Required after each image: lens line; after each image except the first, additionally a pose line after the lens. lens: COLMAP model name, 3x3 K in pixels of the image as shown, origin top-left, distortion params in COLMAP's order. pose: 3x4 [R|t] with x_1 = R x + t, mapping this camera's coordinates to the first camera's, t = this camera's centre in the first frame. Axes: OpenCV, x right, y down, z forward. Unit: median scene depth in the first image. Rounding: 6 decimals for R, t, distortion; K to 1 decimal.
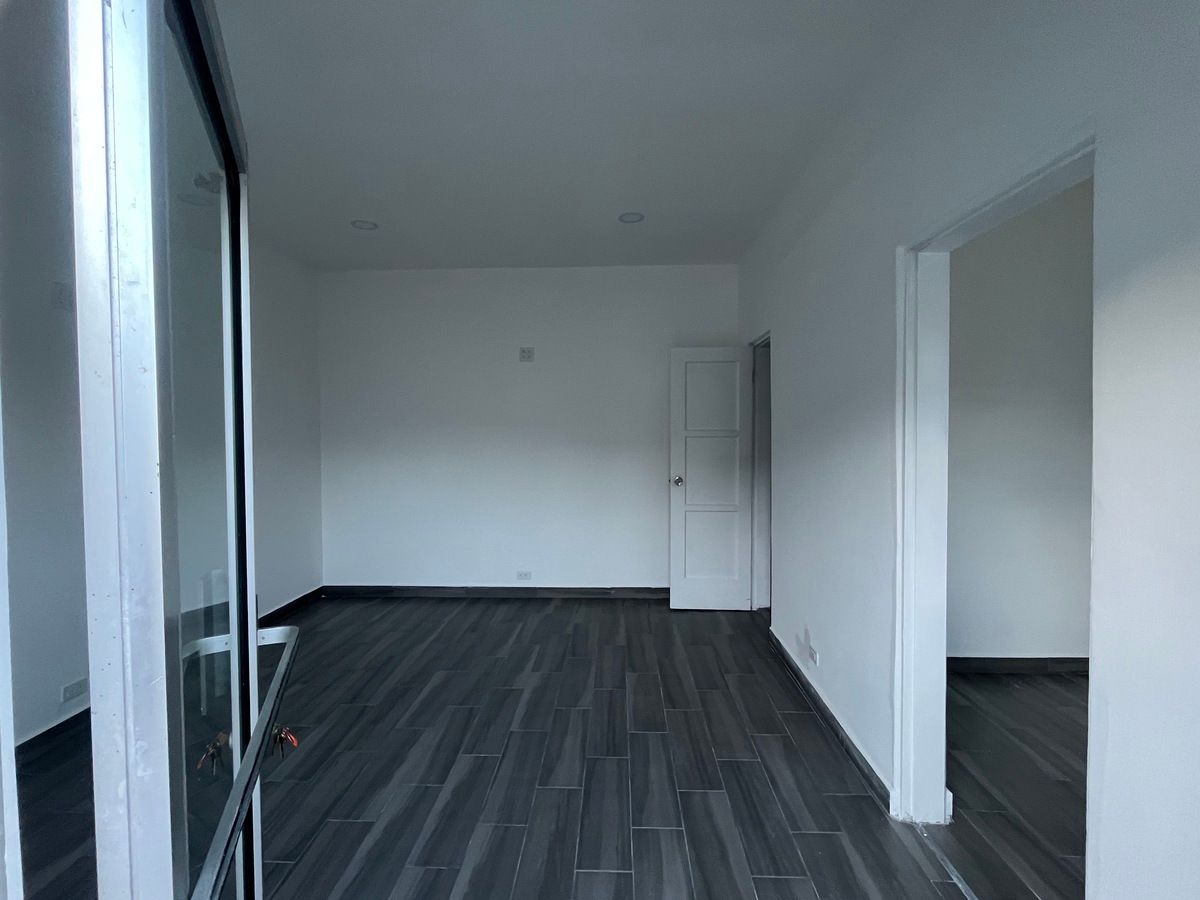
lens RADIAL K [[543.9, 0, 600.0], [0, 543.9, 450.0], [0, 0, 1]] dist [0.001229, 0.000640]
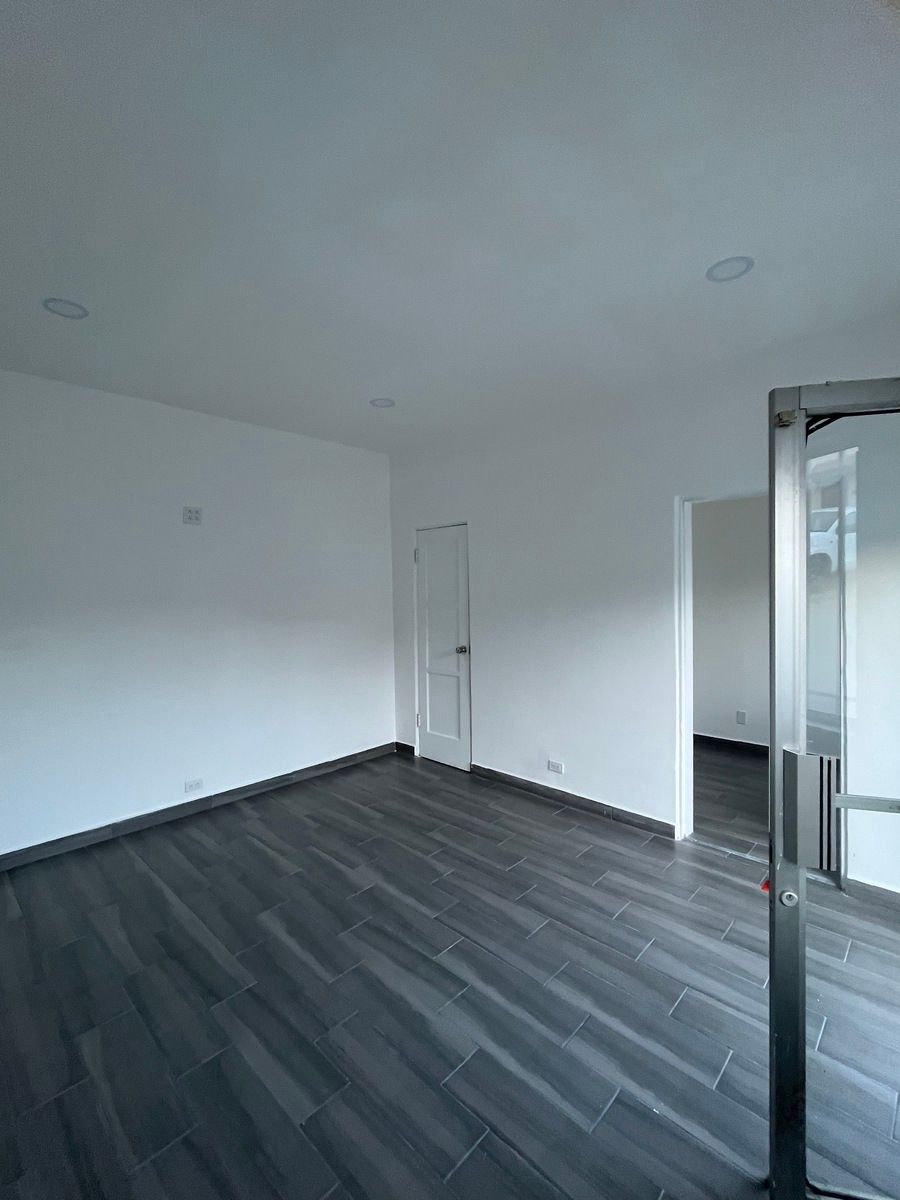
lens RADIAL K [[527.1, 0, 450.0], [0, 527.1, 600.0], [0, 0, 1]] dist [-0.000707, -0.000105]
pose [[0.668539, -0.022719, 0.743330, -0.659991], [0.037345, 0.999298, -0.003045, -0.043292], [-0.742739, 0.029795, 0.668918, 0.254220]]
